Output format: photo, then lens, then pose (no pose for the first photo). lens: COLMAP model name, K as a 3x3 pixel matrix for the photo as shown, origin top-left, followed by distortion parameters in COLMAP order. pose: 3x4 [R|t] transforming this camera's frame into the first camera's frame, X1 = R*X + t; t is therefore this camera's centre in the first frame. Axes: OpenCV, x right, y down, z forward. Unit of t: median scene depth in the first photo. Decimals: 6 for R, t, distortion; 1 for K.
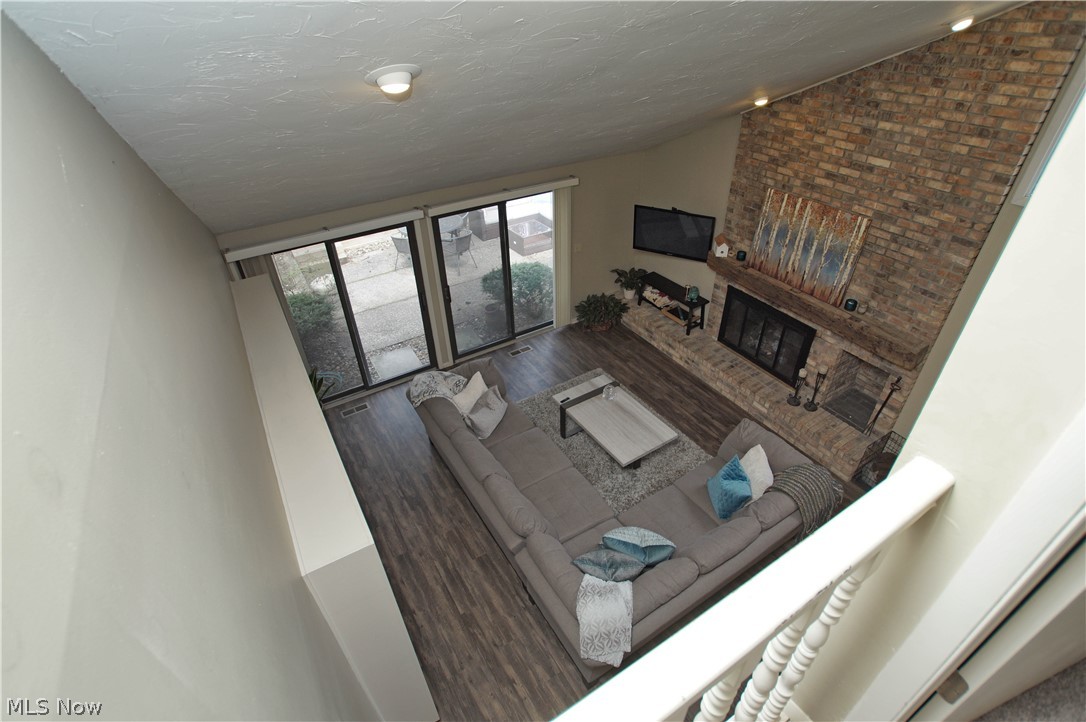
lens RADIAL K [[523.3, 0, 541.5], [0, 523.3, 362.8], [0, 0, 1]] dist [-0.051532, 0.017943]
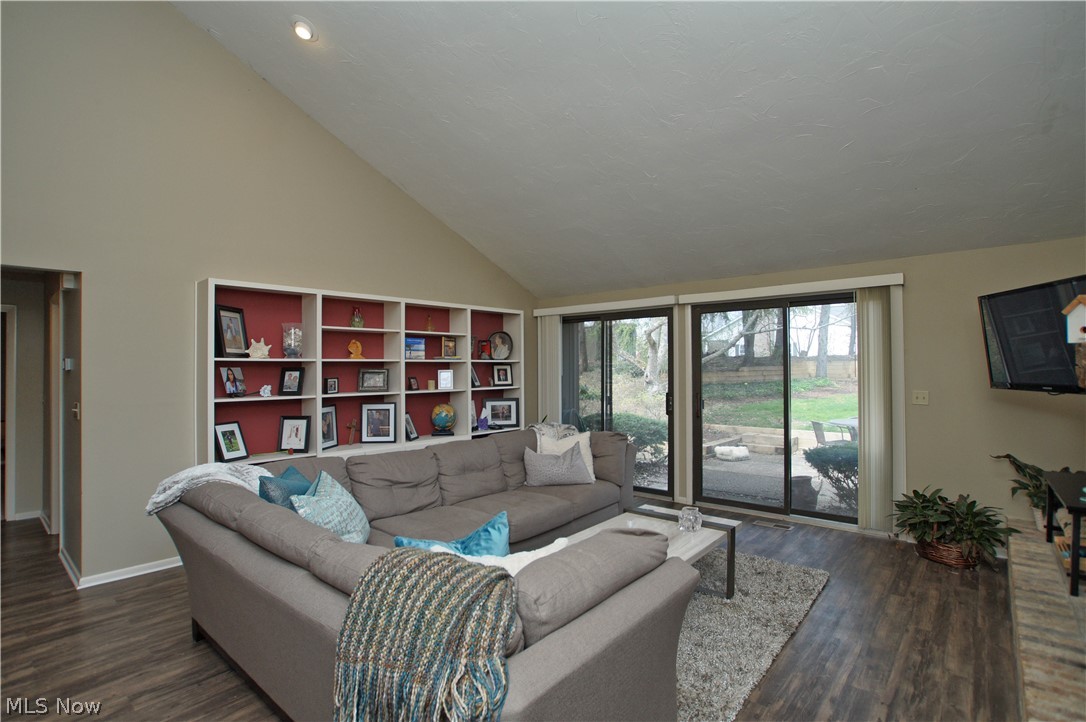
lens RADIAL K [[523.3, 0, 545.0], [0, 523.3, 354.9], [0, 0, 1]] dist [-0.051532, 0.017943]
pose [[0.287806, 0.001367, -0.957688, 0.690001], [-0.567892, 0.805459, -0.169514, 0.108906], [0.771146, 0.592650, 0.232592, 0.708779]]
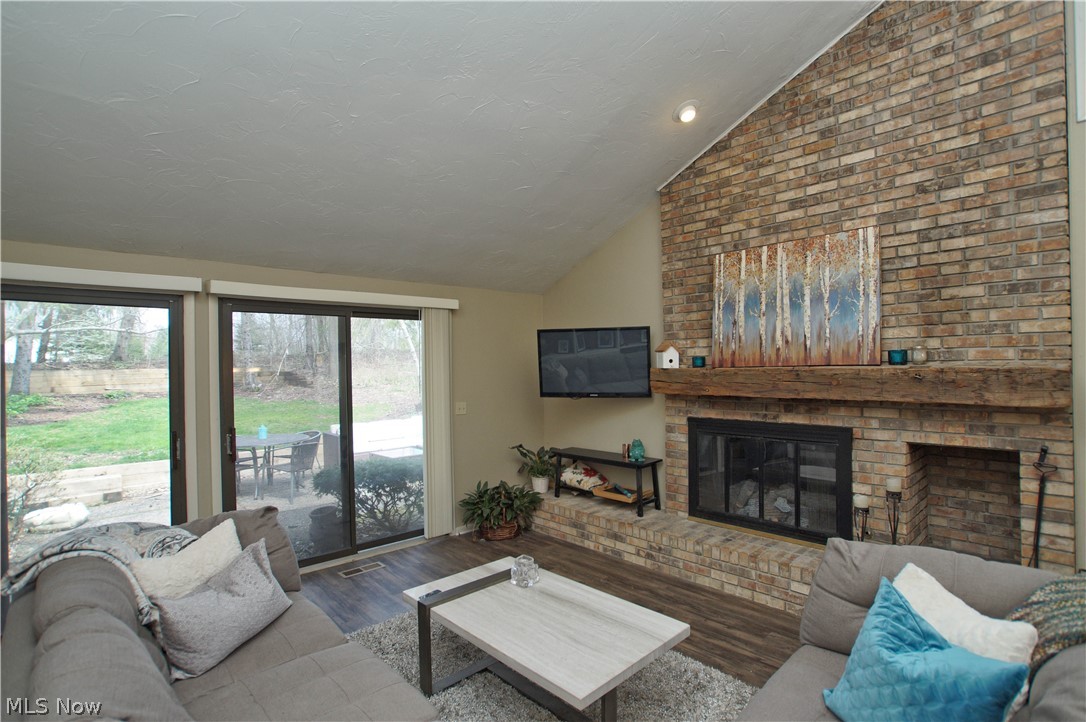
lens RADIAL K [[523.3, 0, 543.5], [0, 523.3, 365.2], [0, 0, 1]] dist [-0.051532, 0.017943]
pose [[0.980724, 0.015495, 0.194782, 0.056186], [0.103591, 0.803999, -0.585537, 0.205437], [-0.165678, 0.594428, 0.786896, 0.562571]]
